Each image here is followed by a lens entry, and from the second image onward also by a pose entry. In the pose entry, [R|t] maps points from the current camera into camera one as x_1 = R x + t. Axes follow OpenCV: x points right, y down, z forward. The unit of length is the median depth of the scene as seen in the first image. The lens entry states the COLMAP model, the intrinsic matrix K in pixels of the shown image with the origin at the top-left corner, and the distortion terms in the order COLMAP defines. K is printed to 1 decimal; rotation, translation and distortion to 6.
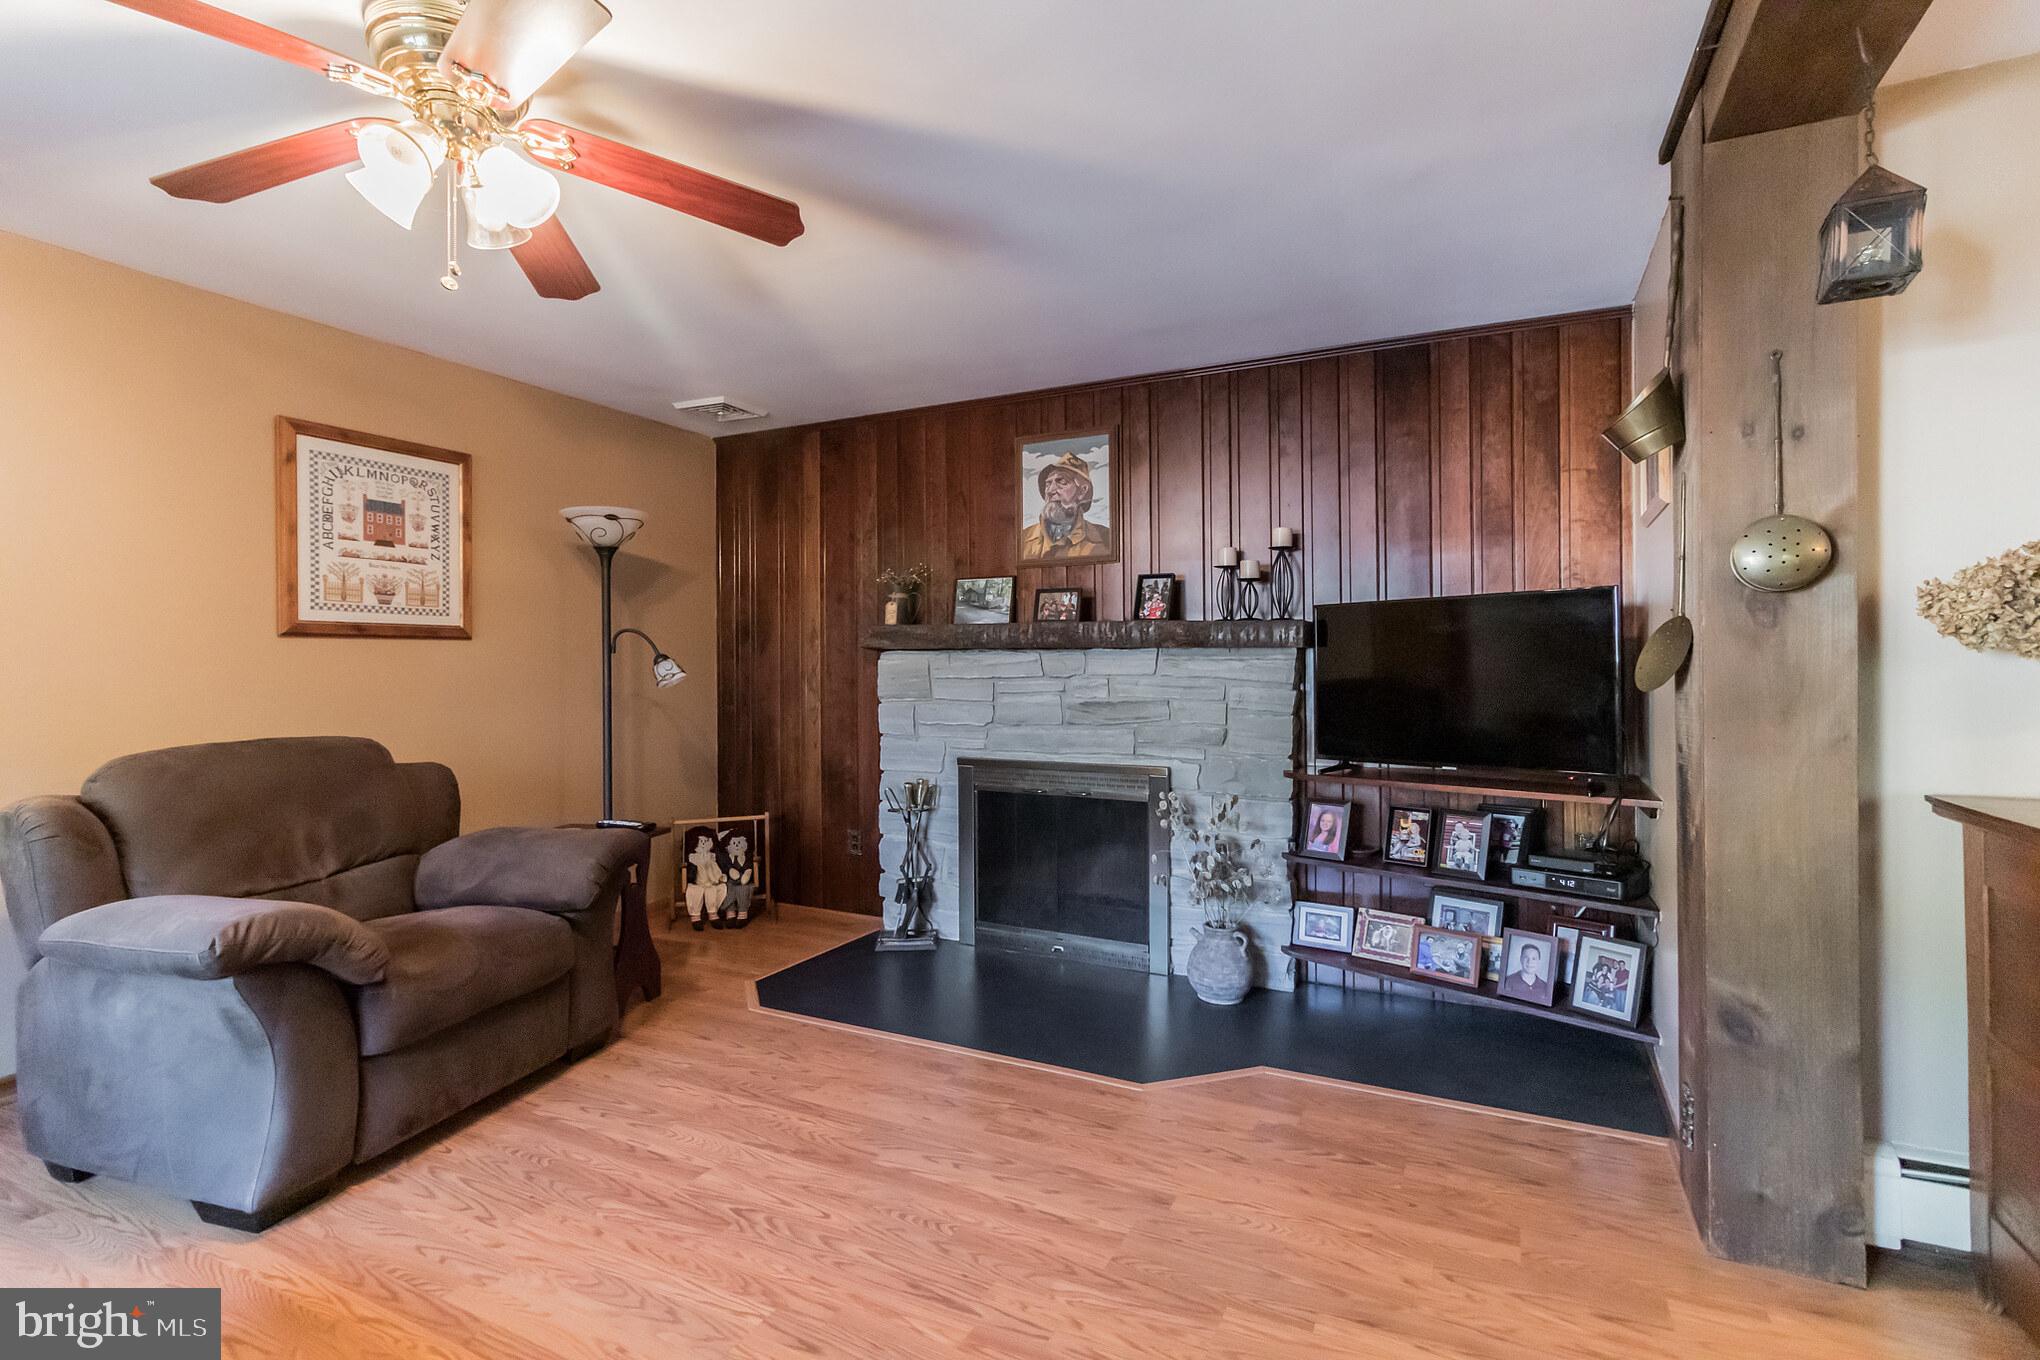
lens RADIAL K [[960.4, 0, 1063.7], [0, 960.4, 670.4], [0, 0, 1]] dist [-0.001873, -0.000277]
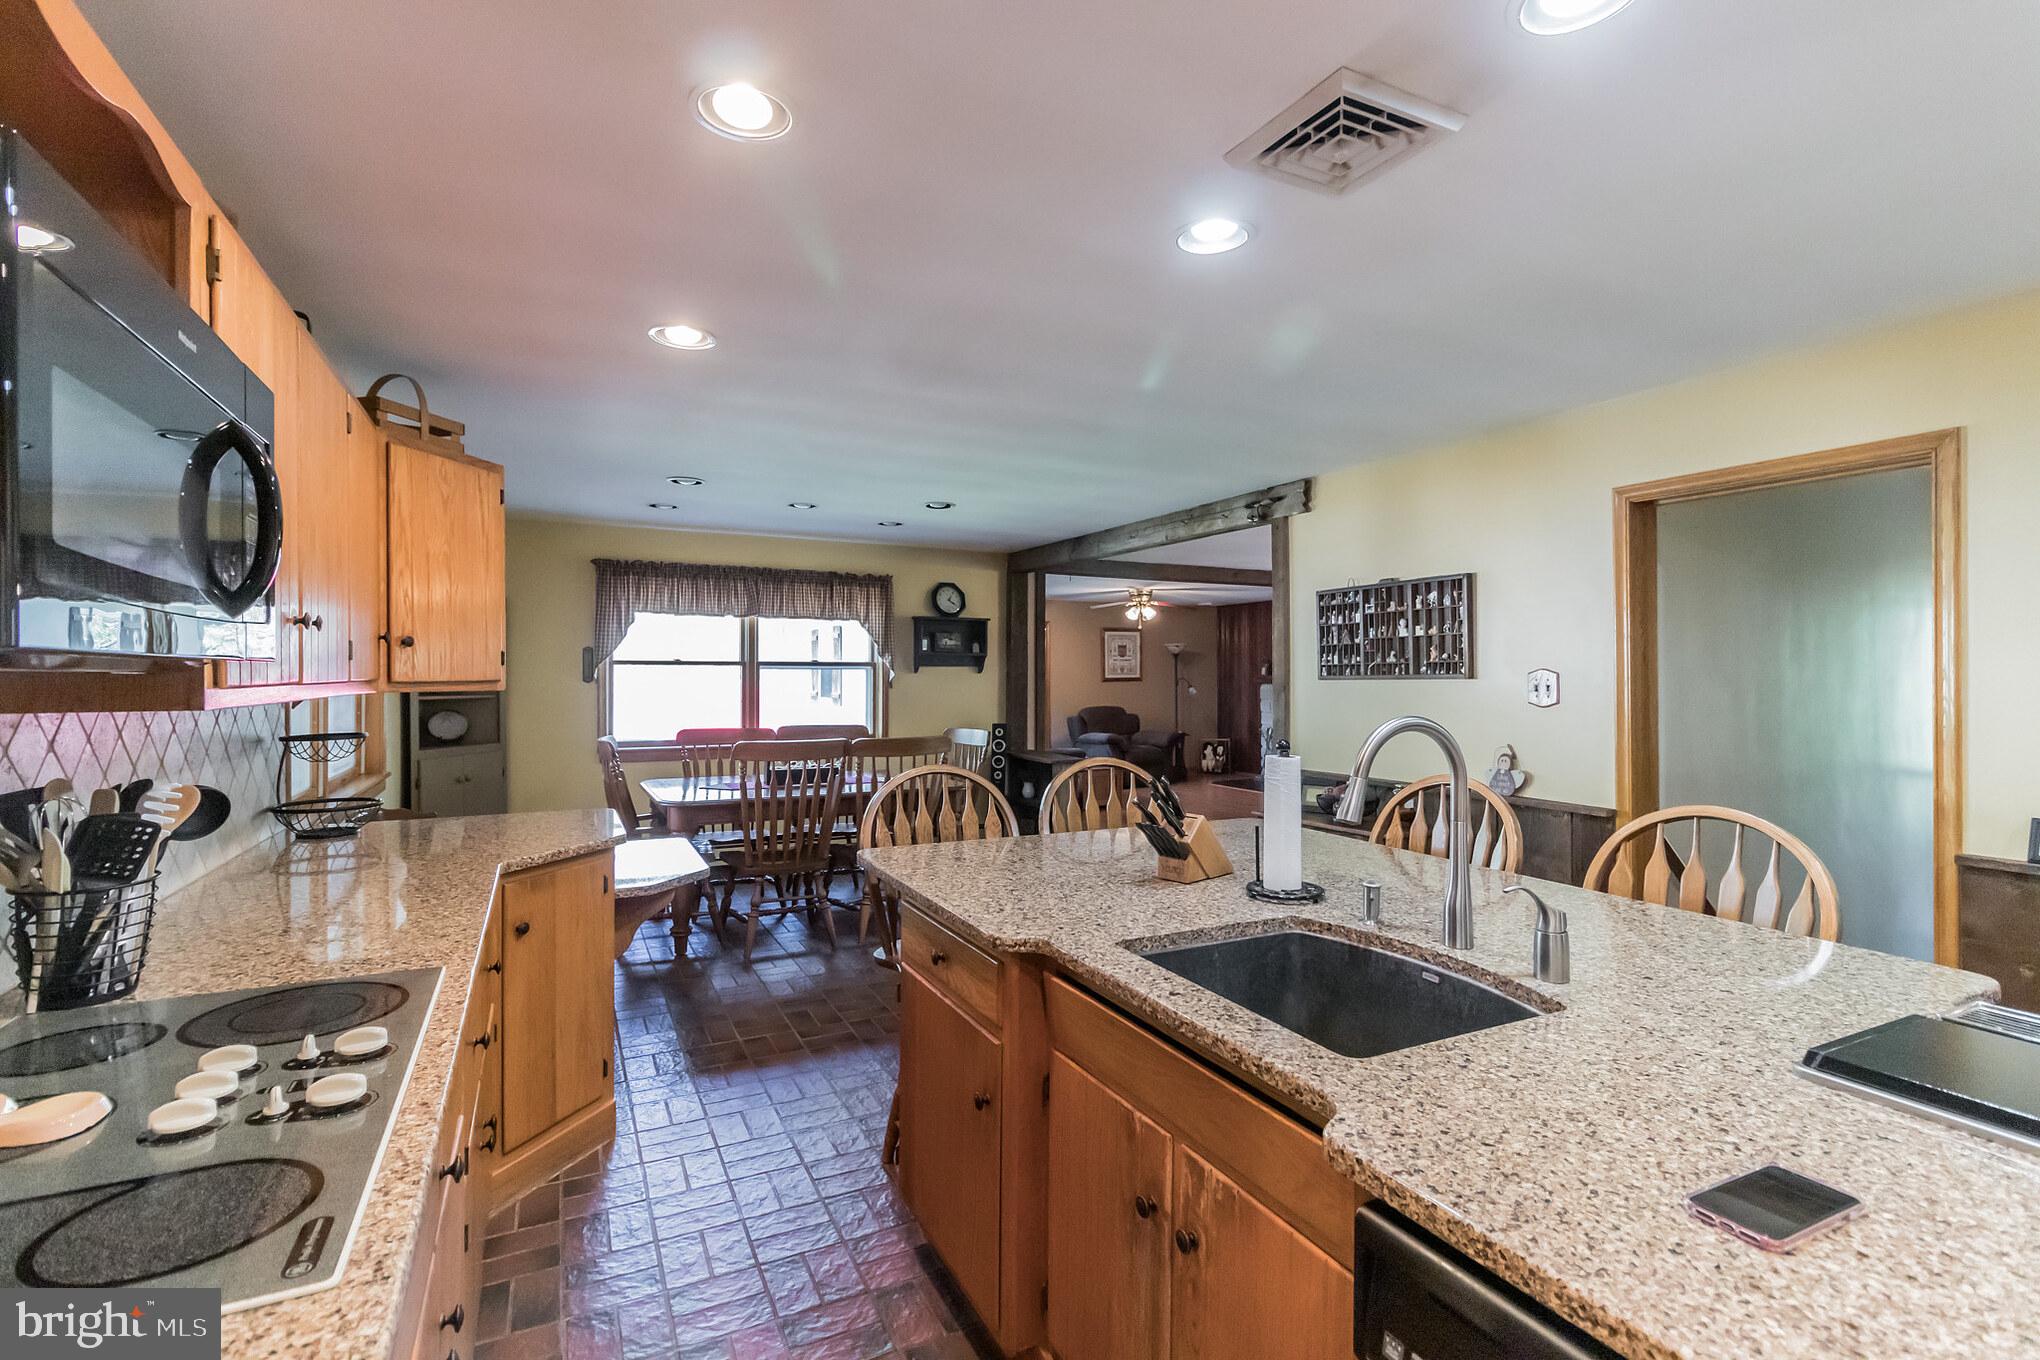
lens RADIAL K [[960.4, 0, 1031.8], [0, 960.4, 673.4], [0, 0, 1]] dist [-0.001873, -0.000277]
pose [[0.772018, -0.001644, -0.635599, 1.208337], [-0.000846, 0.999993, -0.003614, -0.043333], [0.635600, 0.003328, 0.772011, -1.827719]]
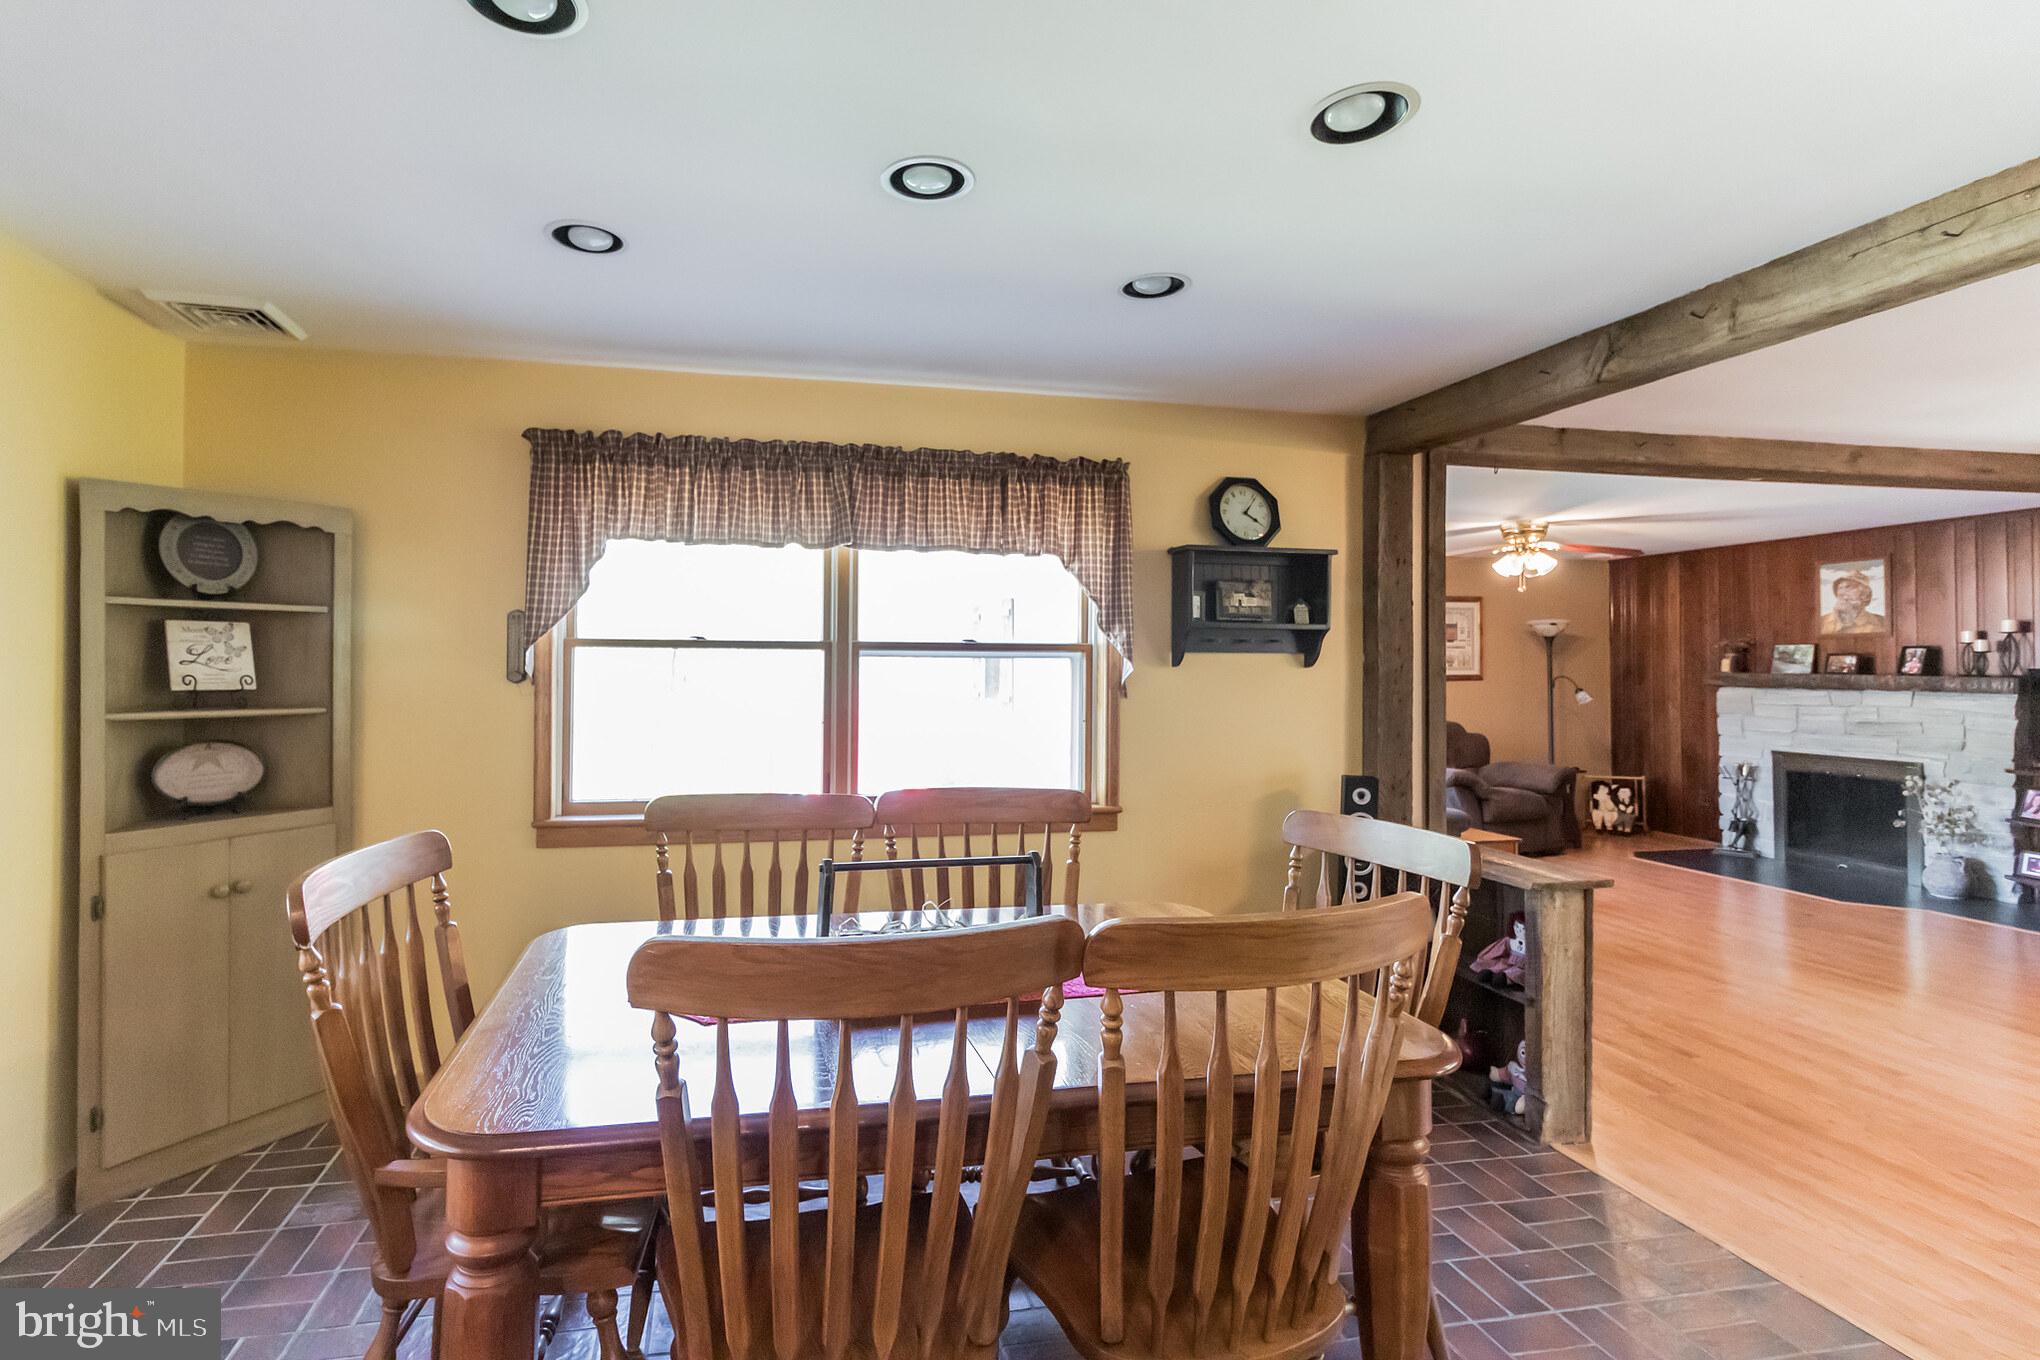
lens RADIAL K [[960.4, 0, 936.9], [0, 960.4, 653.1], [0, 0, 1]] dist [-0.001873, -0.000277]
pose [[0.577900, -0.011375, -0.816029, 0.427518], [-0.005247, 0.999830, -0.017653, -0.045393], [0.816091, 0.014483, 0.577742, -1.211150]]
